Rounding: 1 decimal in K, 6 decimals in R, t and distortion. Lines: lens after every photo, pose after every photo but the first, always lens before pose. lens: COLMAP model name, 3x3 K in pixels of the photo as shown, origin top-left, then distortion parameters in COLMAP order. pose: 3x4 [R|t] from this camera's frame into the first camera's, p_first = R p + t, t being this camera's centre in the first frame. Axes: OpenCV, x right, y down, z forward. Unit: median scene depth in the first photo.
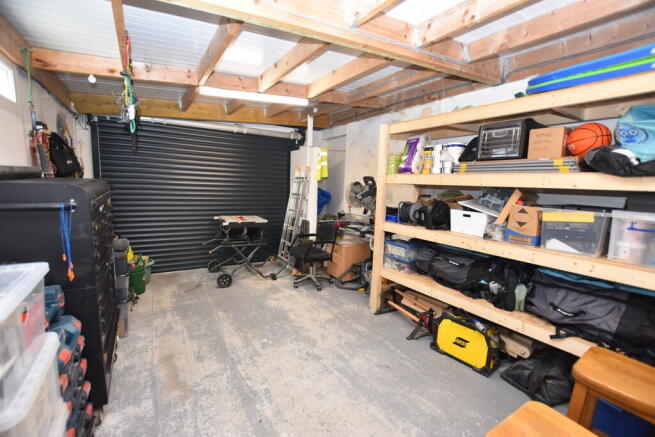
lens RADIAL K [[289.6, 0, 331.8], [0, 289.6, 218.6], [0, 0, 1]] dist [-0.025785, 0.001308]
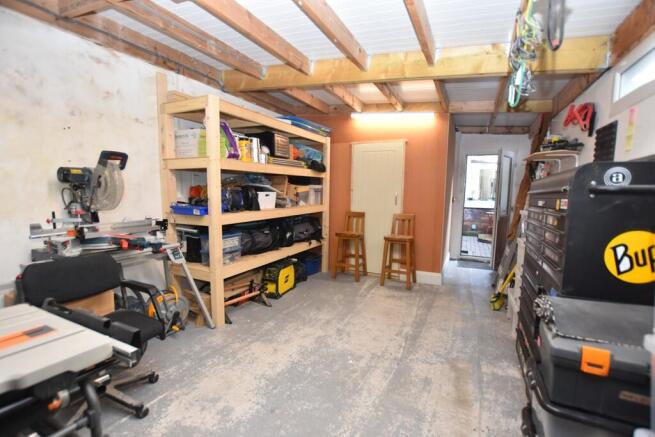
lens RADIAL K [[289.6, 0, 331.1], [0, 289.6, 219.9], [0, 0, 1]] dist [-0.025785, 0.001308]
pose [[-0.505972, -0.136304, 0.851712, -0.912195], [0.069853, 0.977717, 0.197966, -0.154056], [-0.859717, 0.159660, -0.485176, 1.479570]]
